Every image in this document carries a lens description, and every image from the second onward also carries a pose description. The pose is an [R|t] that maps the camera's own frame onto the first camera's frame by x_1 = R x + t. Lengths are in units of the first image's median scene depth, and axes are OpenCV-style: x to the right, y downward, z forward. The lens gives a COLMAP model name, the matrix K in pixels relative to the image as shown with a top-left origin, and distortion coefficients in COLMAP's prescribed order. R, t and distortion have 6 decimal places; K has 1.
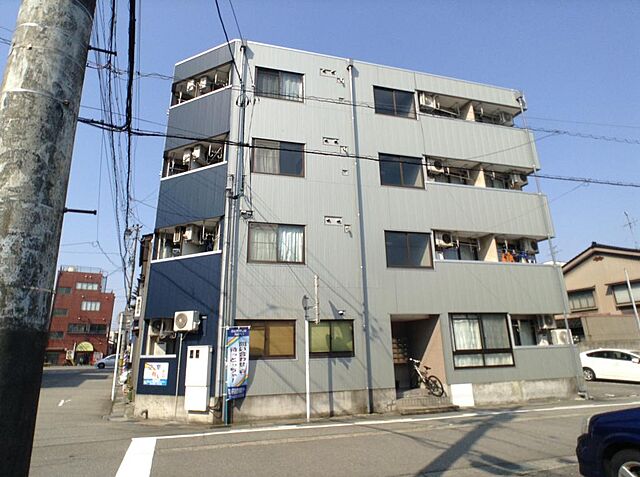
lens RADIAL K [[385.5, 0, 320.0], [0, 385.5, 238.5], [0, 0, 1]] dist [-0.035223, -0.000541]
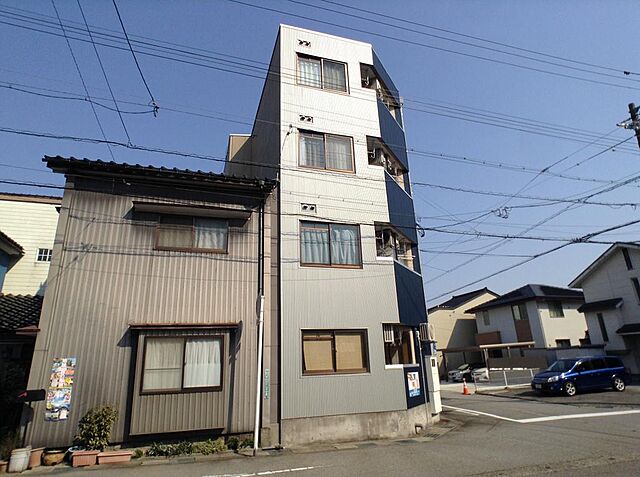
lens RADIAL K [[385.5, 0, 320.0], [0, 385.5, 238.5], [0, 0, 1]] dist [-0.035223, -0.000541]
pose [[0.140450, 0.317002, 0.937968, -1.475885], [-0.264822, 0.924869, -0.272921, 0.342088], [-0.954014, -0.210062, 0.213847, 1.096018]]
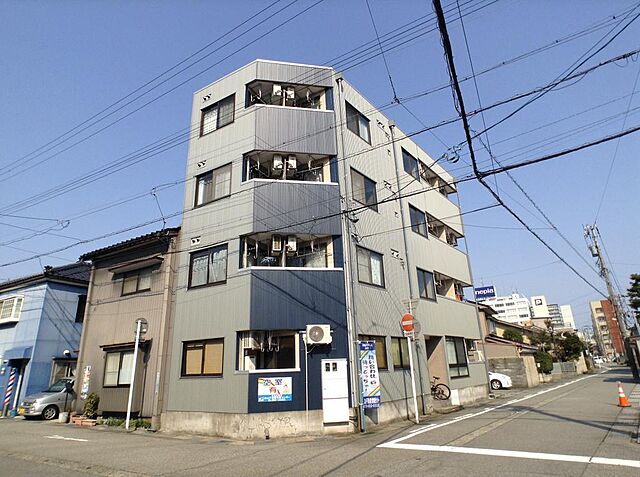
lens RADIAL K [[385.5, 0, 320.0], [0, 385.5, 238.5], [0, 0, 1]] dist [-0.035223, -0.000541]
pose [[0.823913, 0.176376, 0.538571, -0.914874], [-0.149420, 0.984318, -0.093768, 0.060761], [-0.546664, -0.003216, 0.837346, 0.148882]]
